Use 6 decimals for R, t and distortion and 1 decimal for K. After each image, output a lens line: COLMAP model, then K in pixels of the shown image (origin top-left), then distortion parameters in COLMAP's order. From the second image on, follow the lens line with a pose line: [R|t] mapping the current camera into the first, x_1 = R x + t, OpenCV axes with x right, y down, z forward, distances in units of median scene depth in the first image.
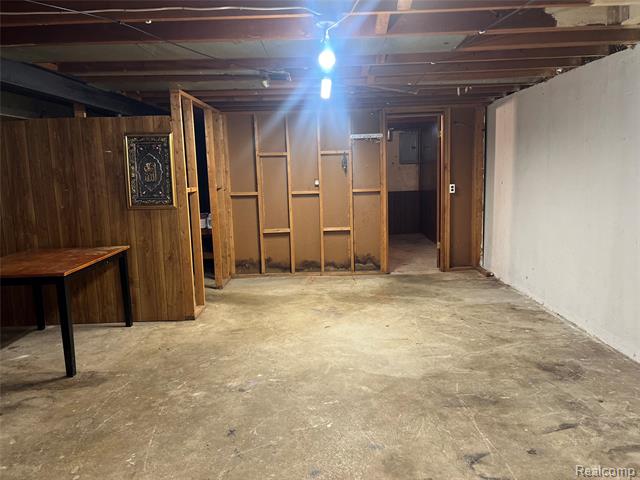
lens RADIAL K [[481.9, 0, 321.5], [0, 481.9, 238.8], [0, 0, 1]] dist [0.047526, -0.055718]
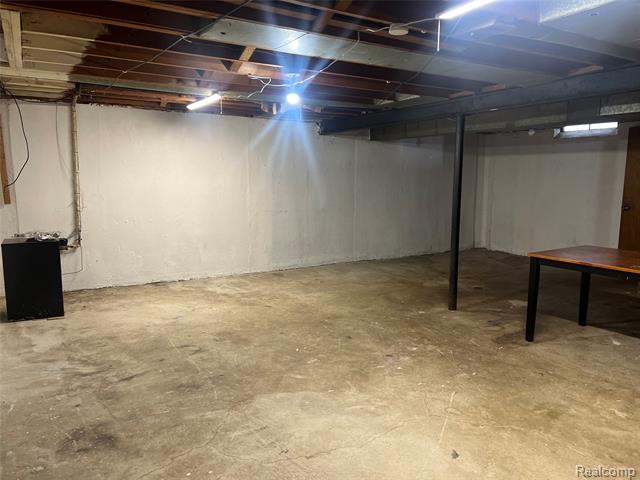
lens RADIAL K [[481.9, 0, 321.6], [0, 481.9, 240.9], [0, 0, 1]] dist [0.047526, -0.055718]
pose [[-0.851648, 0.095830, -0.515279, 0.545089], [-0.055630, 0.961061, 0.270680, -0.265167], [0.521154, 0.259189, -0.813154, 1.739052]]
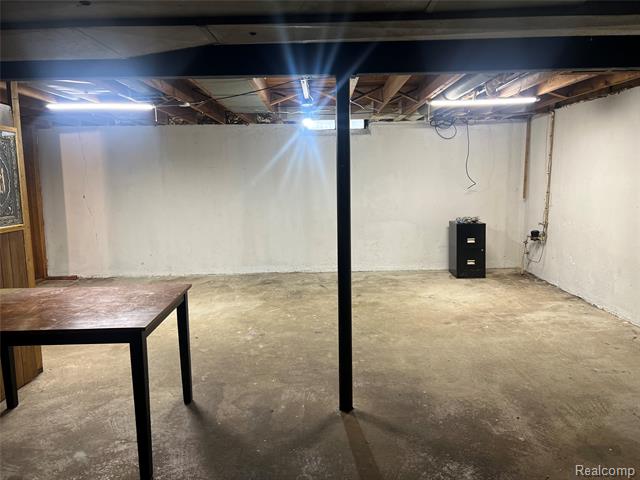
lens RADIAL K [[481.9, 0, 321.4], [0, 481.9, 239.2], [0, 0, 1]] dist [0.047526, -0.055718]
pose [[-0.004556, -0.099954, 0.994982, -1.458600], [0.160338, 0.982046, 0.099389, -0.065621], [-0.987052, 0.159986, 0.011552, 0.739720]]
